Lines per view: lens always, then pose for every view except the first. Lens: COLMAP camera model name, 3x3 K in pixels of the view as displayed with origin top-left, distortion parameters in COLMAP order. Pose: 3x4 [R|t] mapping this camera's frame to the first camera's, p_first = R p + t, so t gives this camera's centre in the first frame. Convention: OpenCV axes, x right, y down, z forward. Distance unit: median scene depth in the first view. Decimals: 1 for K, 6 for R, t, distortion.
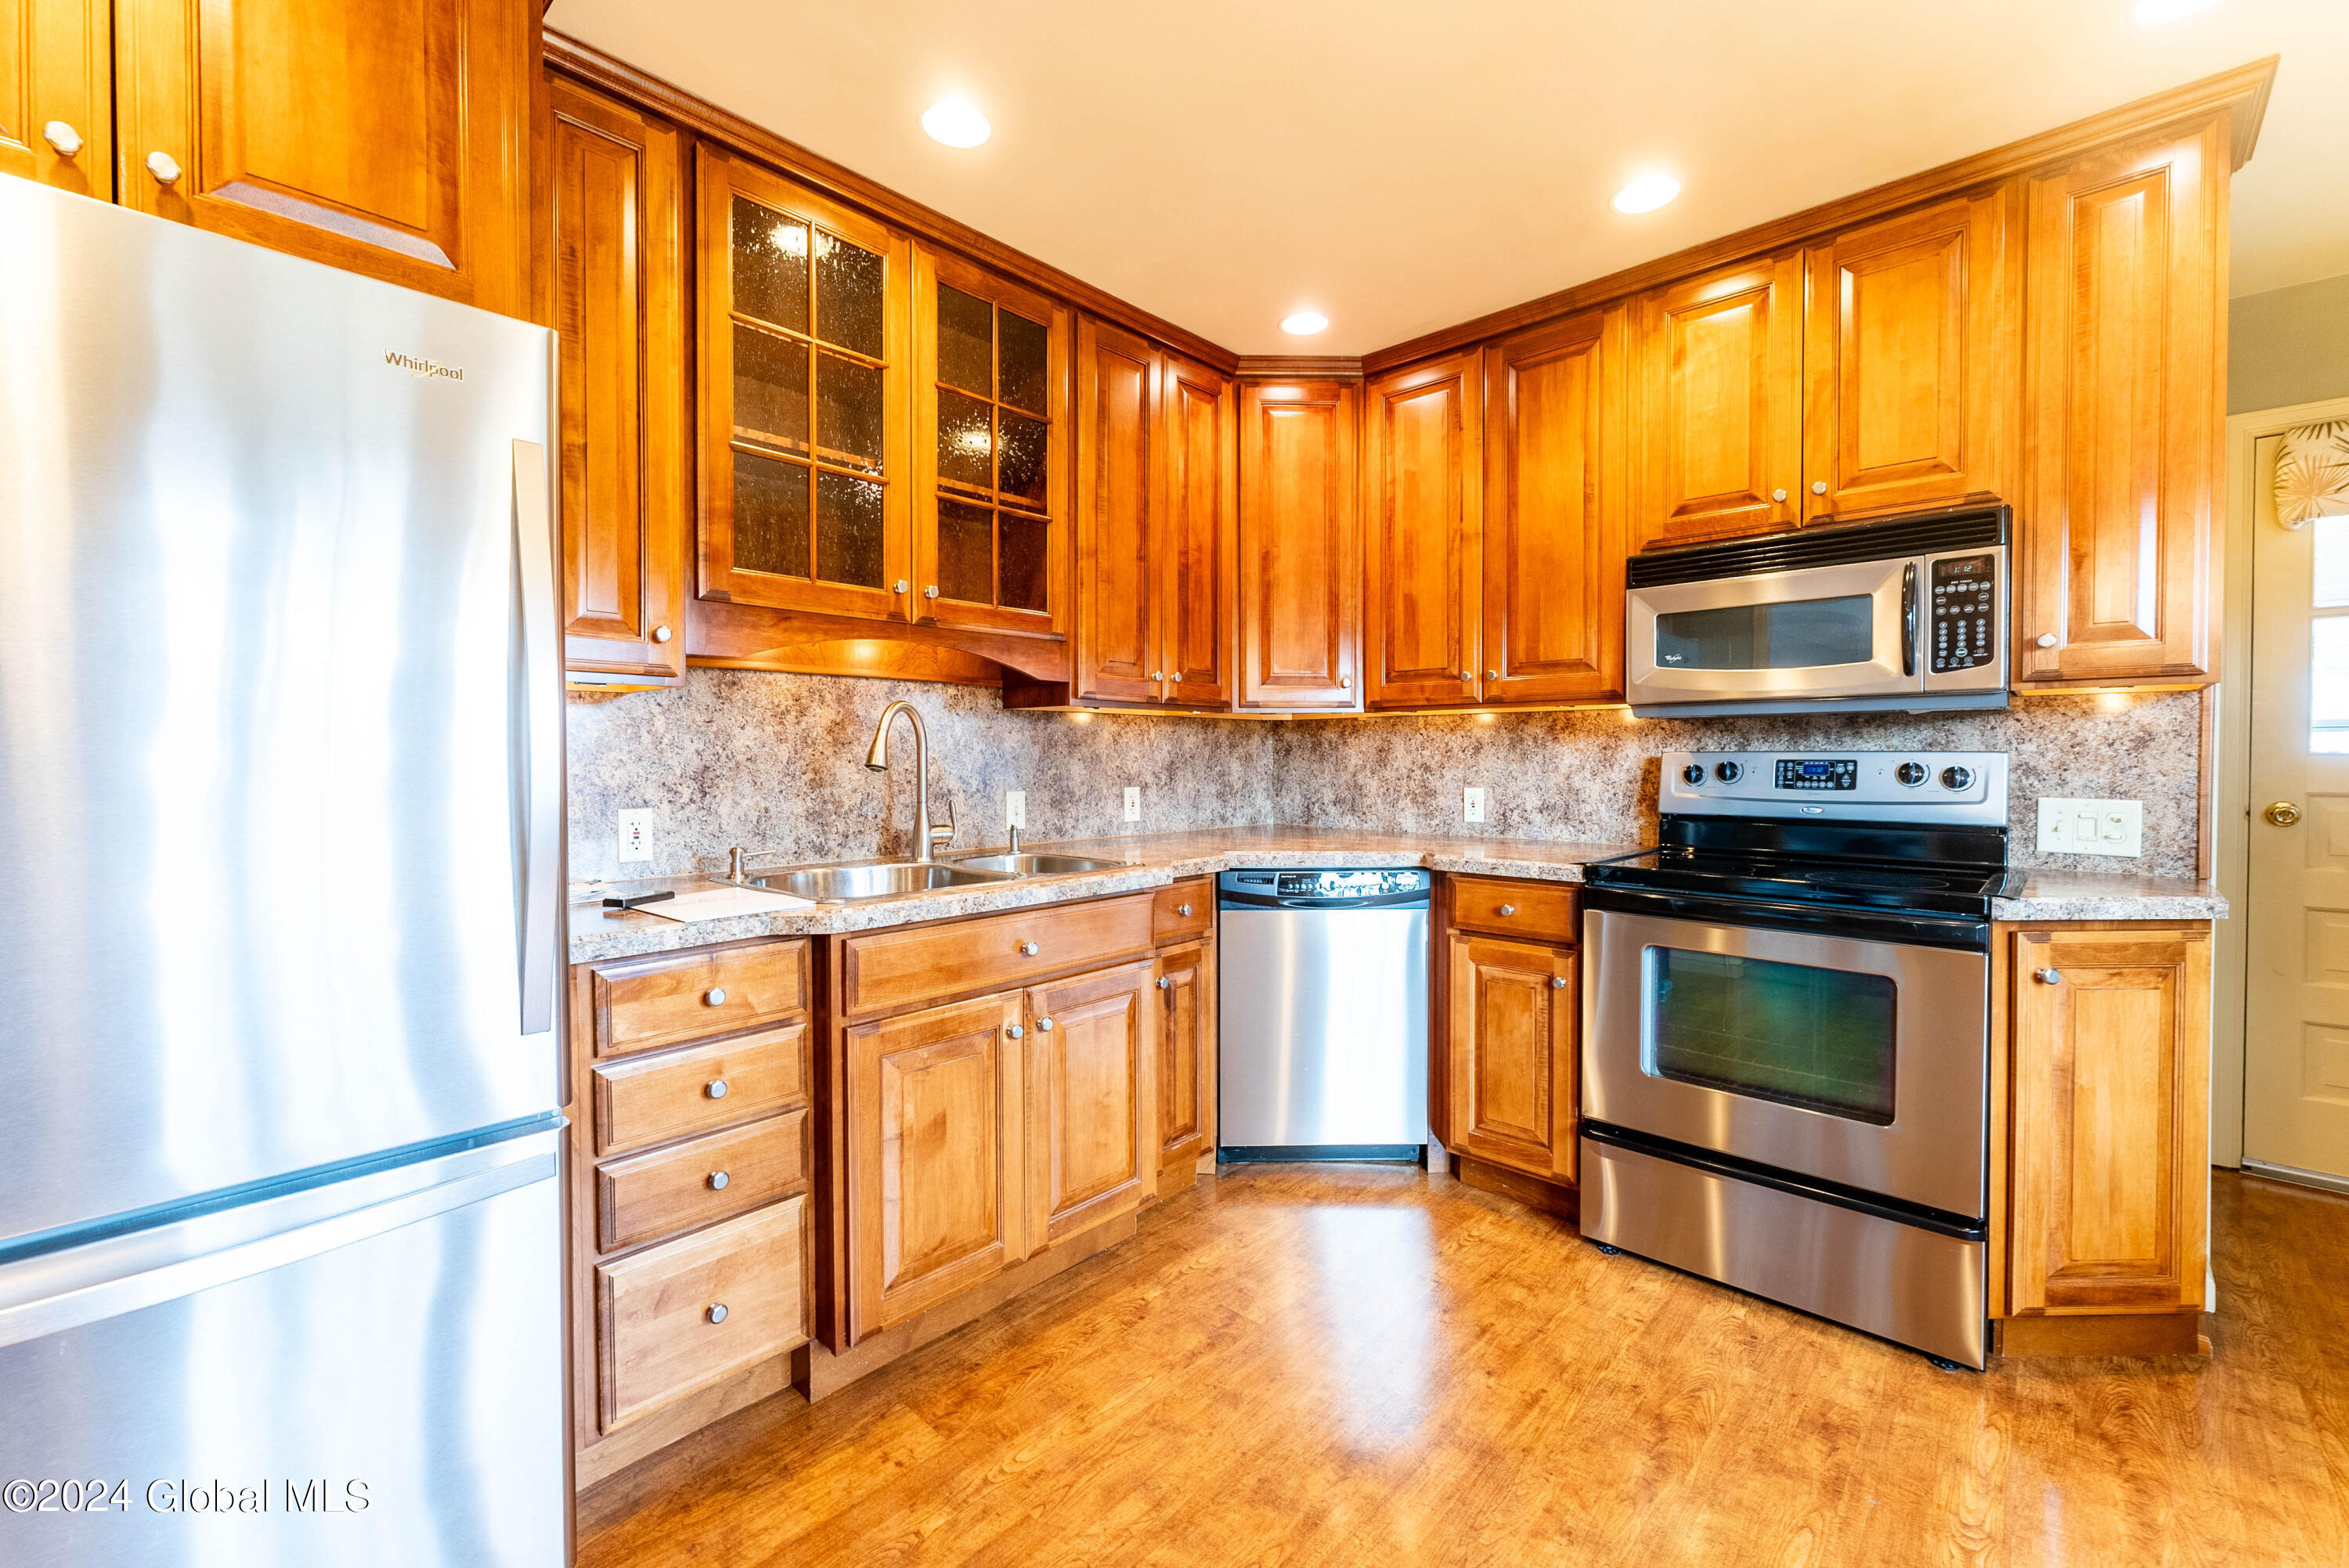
lens RADIAL K [[961.0, 0, 1213.8], [0, 961.0, 773.4], [0, 0, 1]] dist [-0.000030, 0.000265]
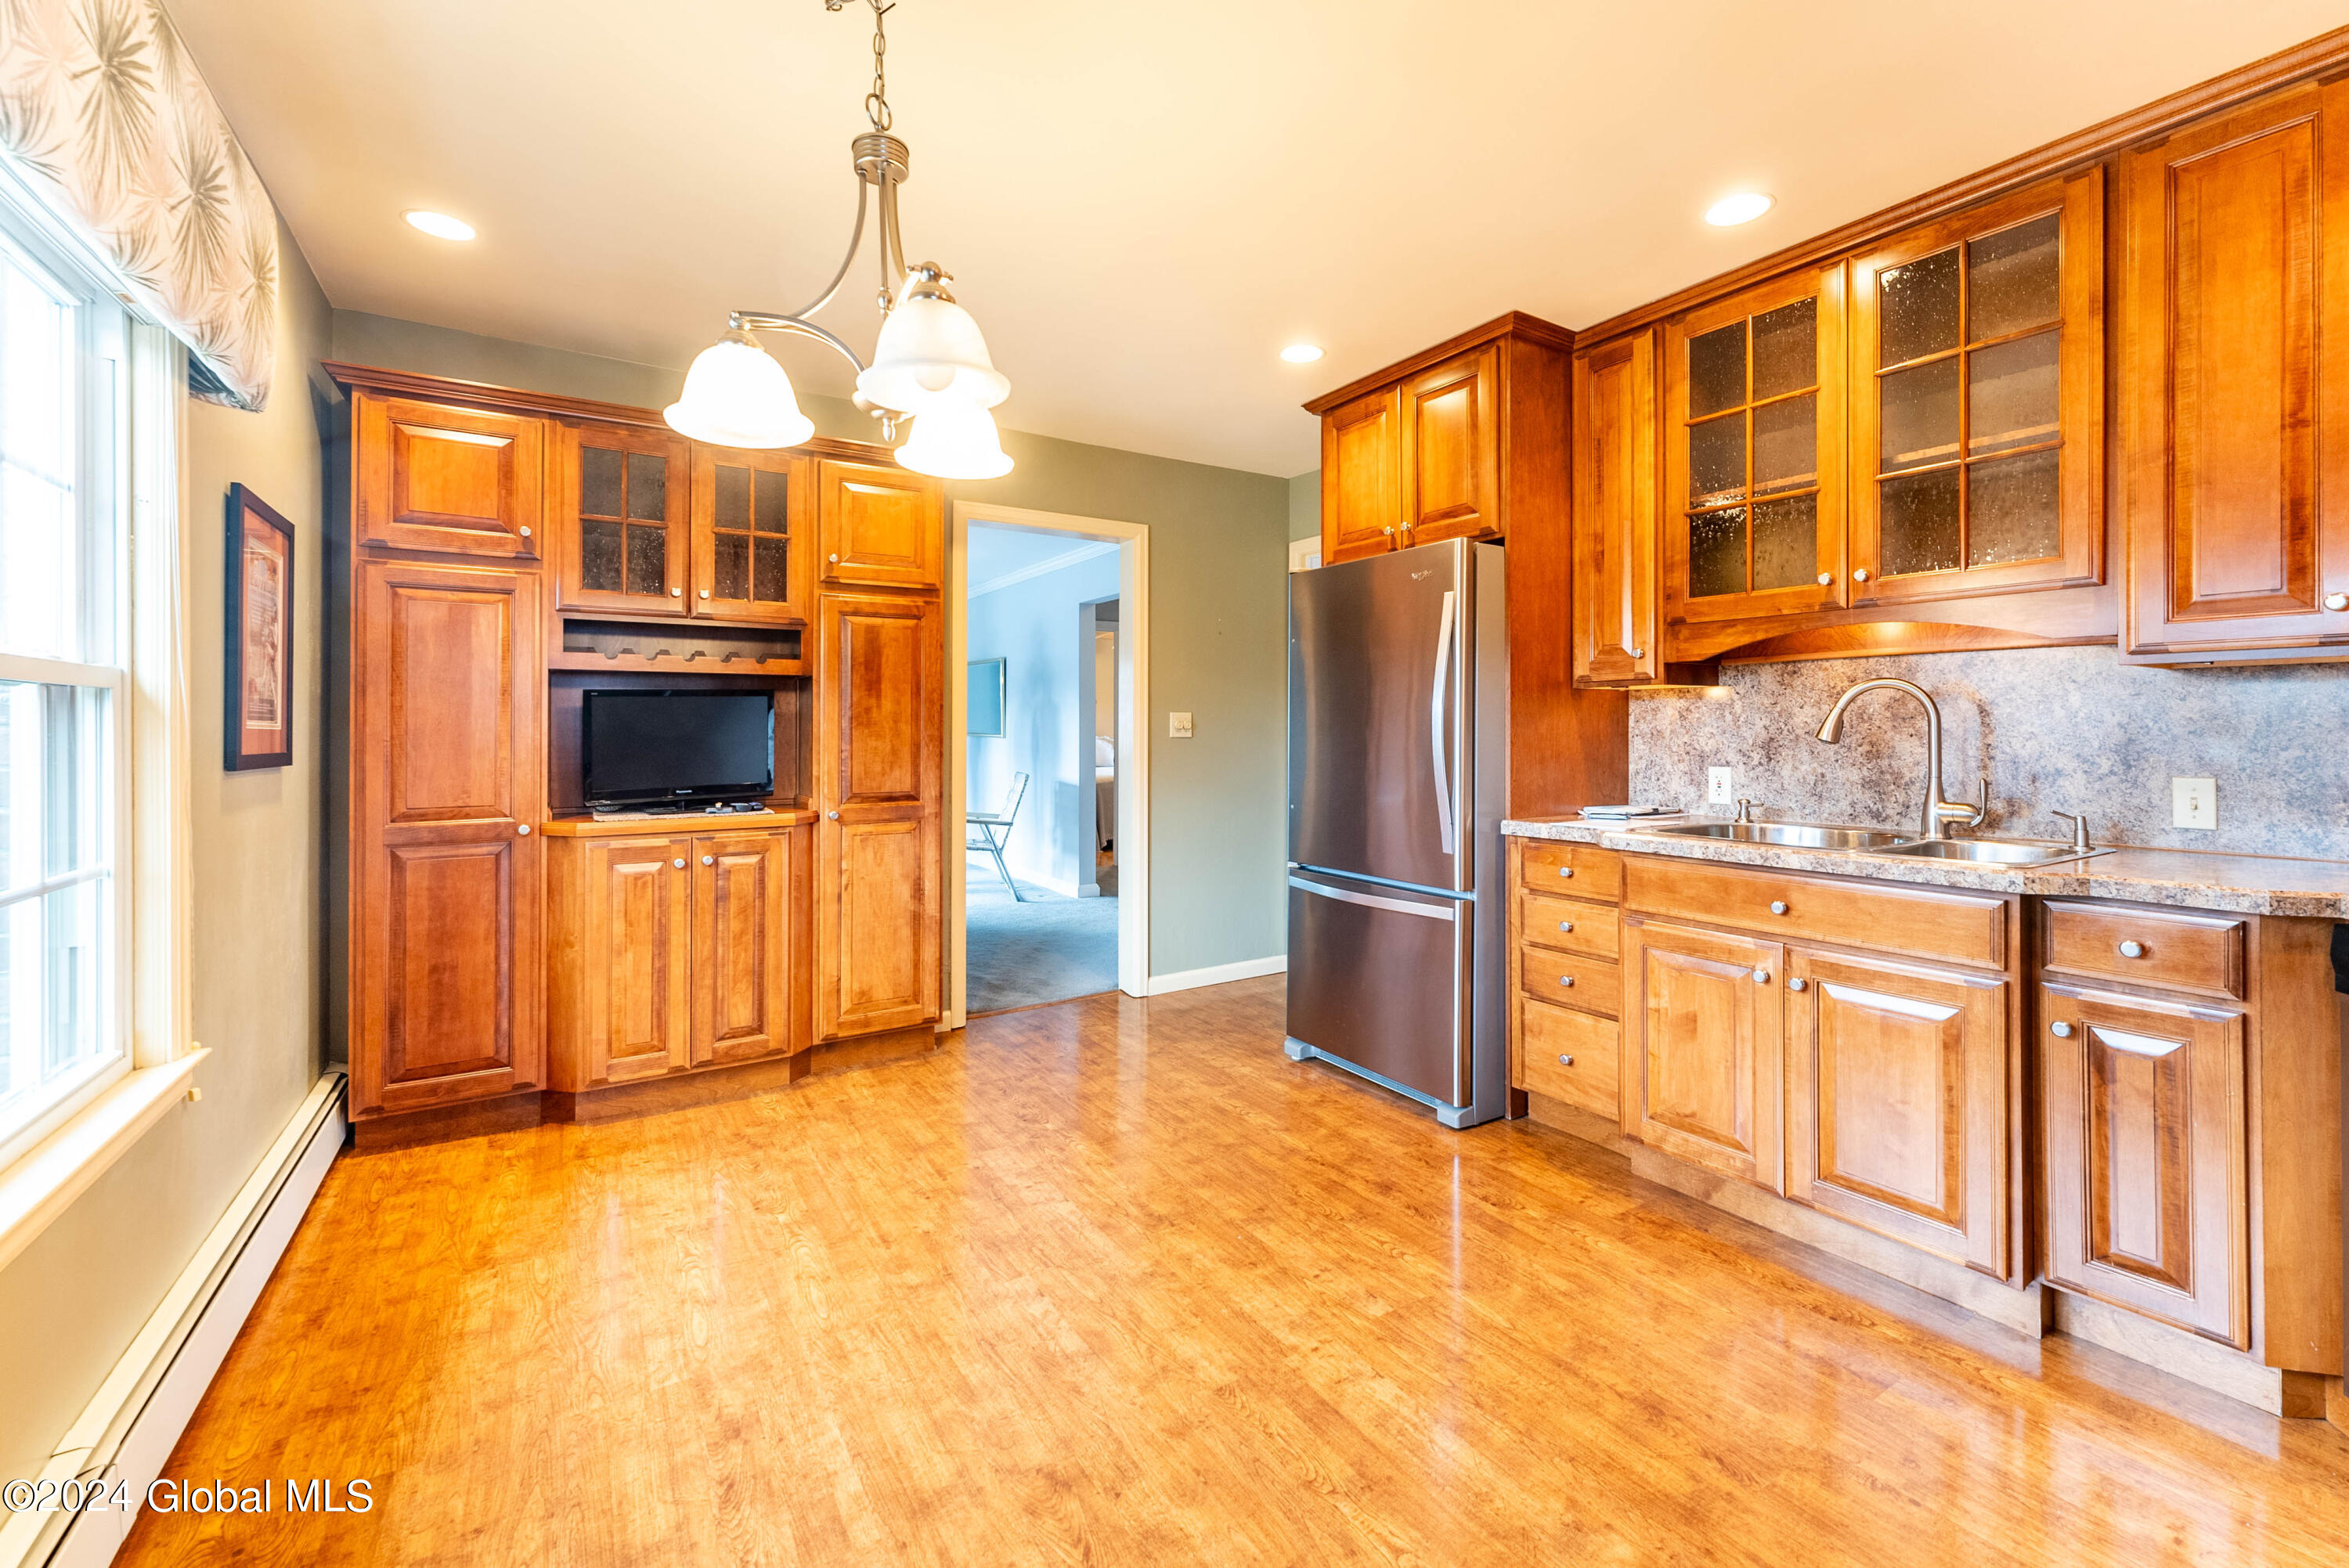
lens RADIAL K [[950.8, 0, 1169.1], [0, 950.8, 722.2], [0, 0, 1]] dist [0.000114, 0.000068]
pose [[-0.269520, -0.005497, -0.962979, 0.869349], [-0.015729, 0.999875, -0.001305, -0.013258], [0.962866, 0.014795, -0.269573, 0.519749]]
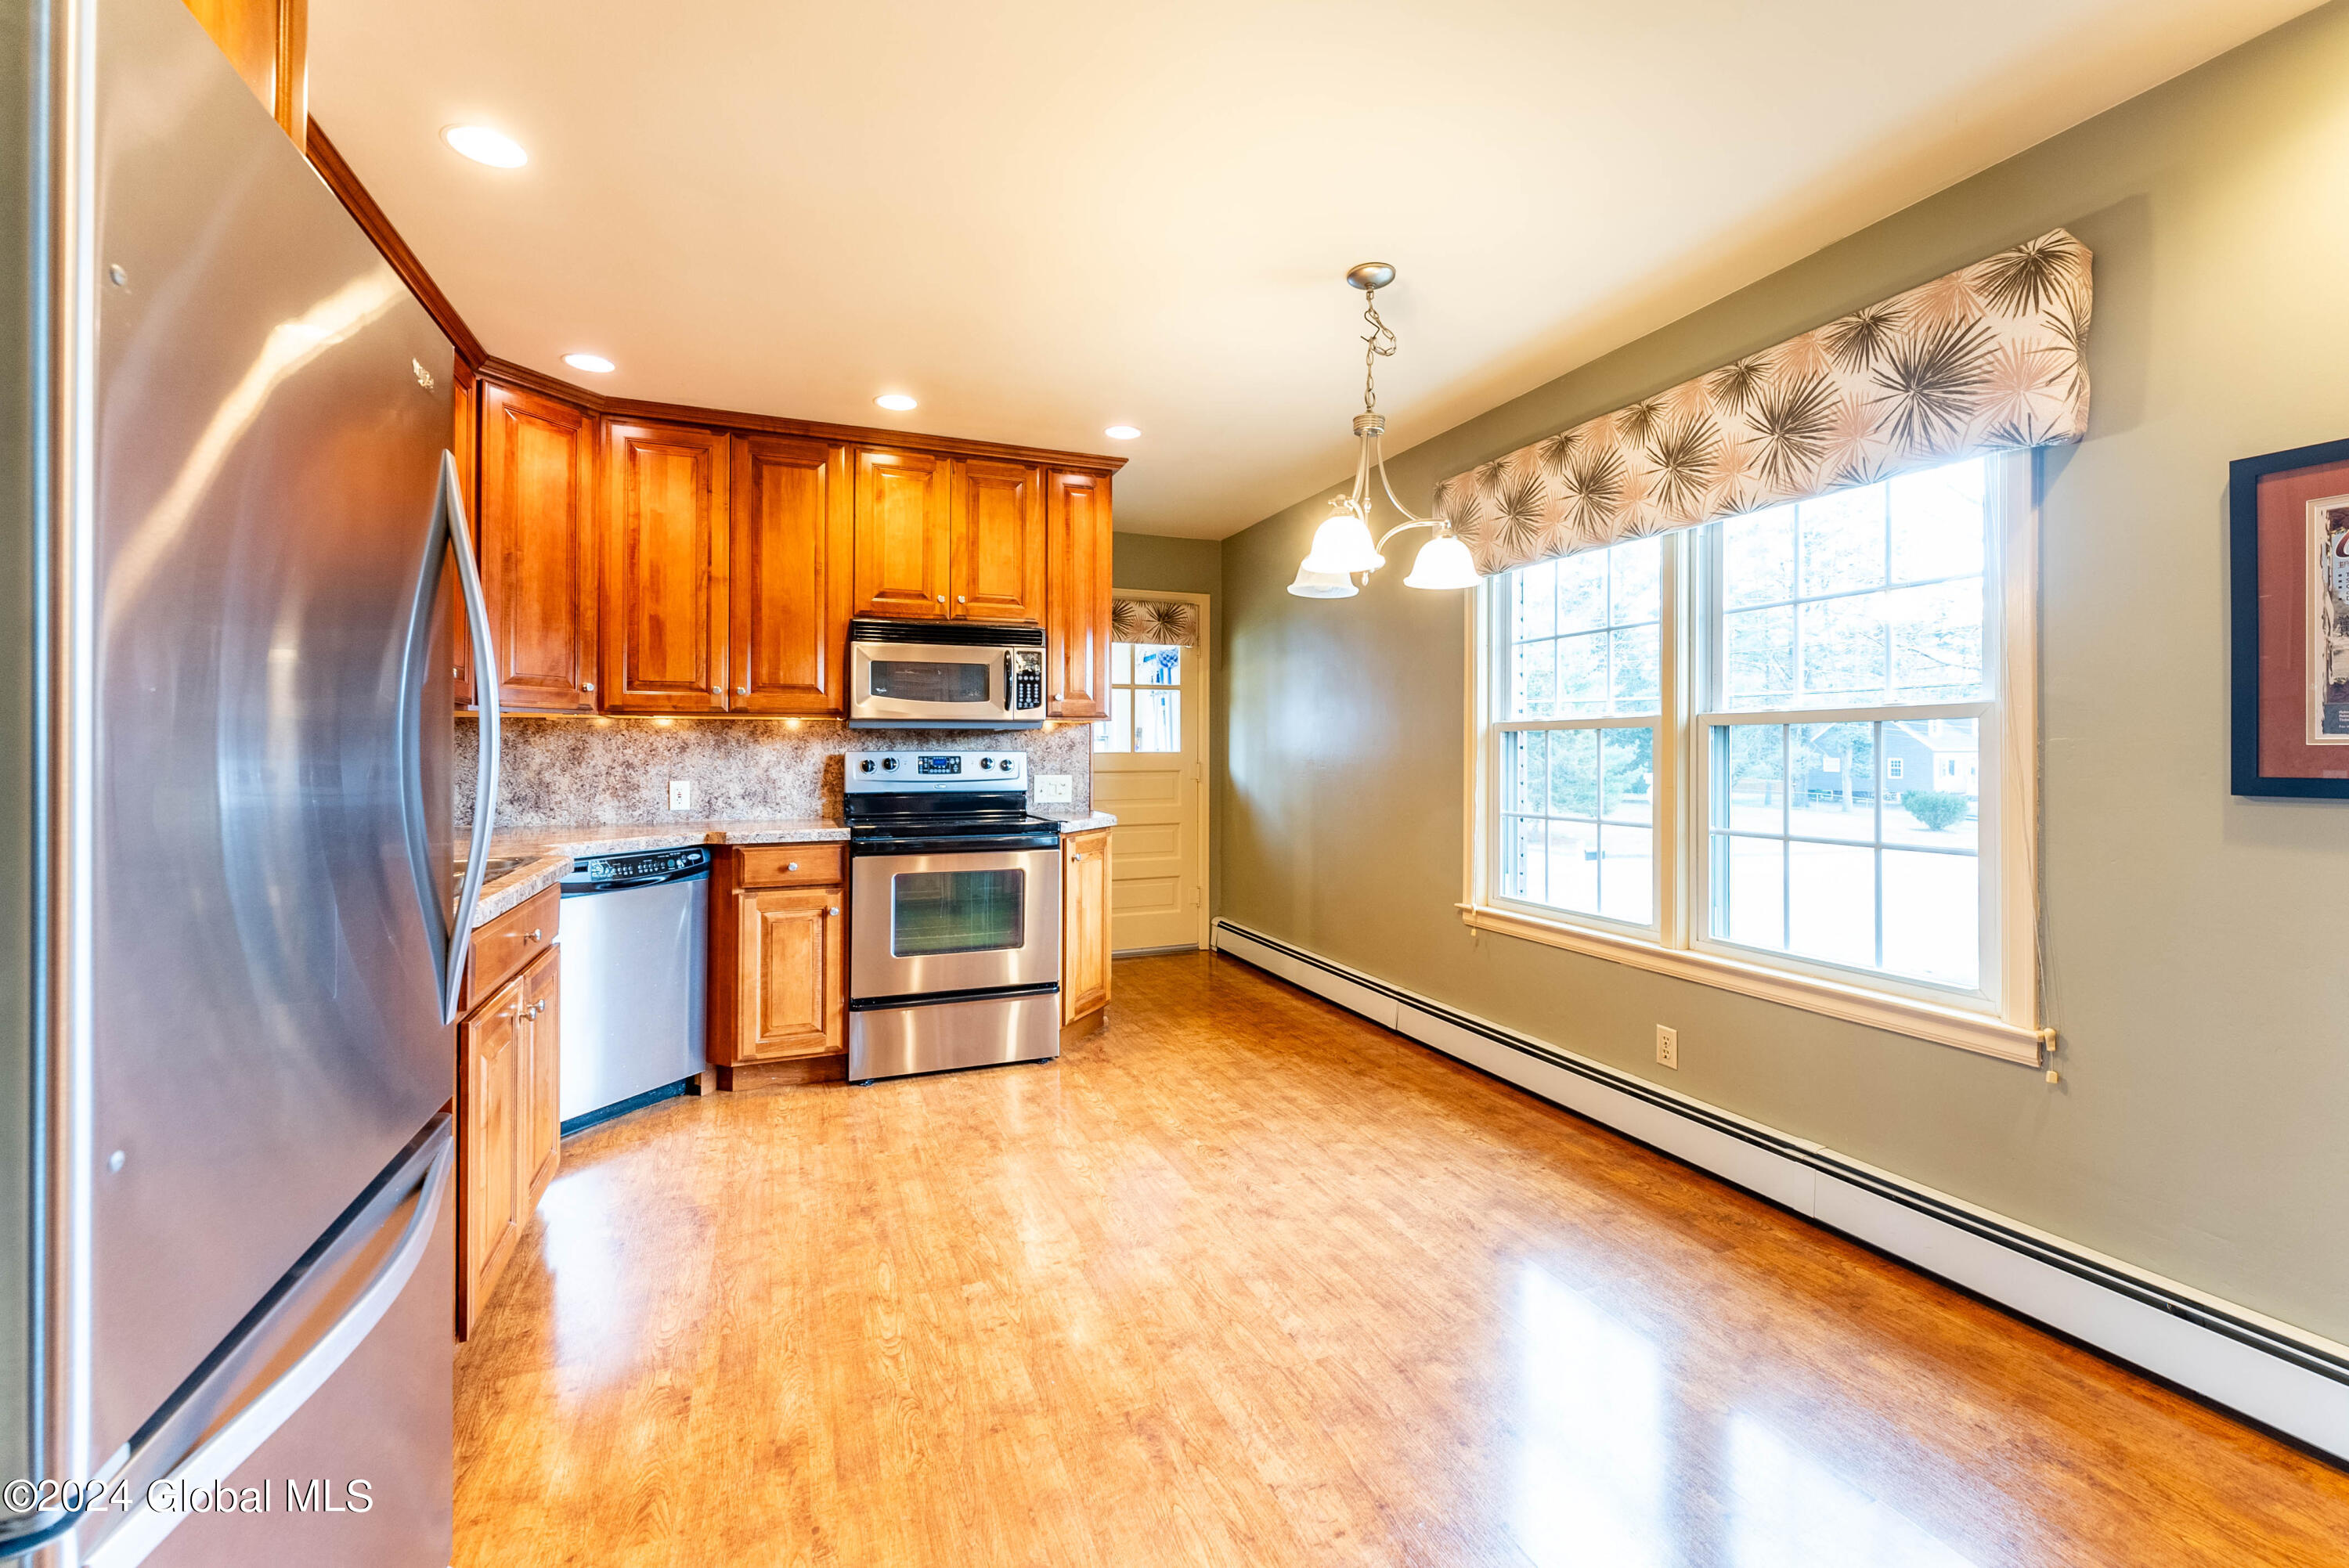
lens RADIAL K [[955.5, 0, 1165.9], [0, 955.5, 754.1], [0, 0, 1]] dist [-0.000225, 0.000032]
pose [[0.440386, -0.000748, 0.897808, -0.688129], [0.018327, 0.999799, -0.008156, 0.002950], [-0.897622, 0.020046, 0.440311, -0.079560]]
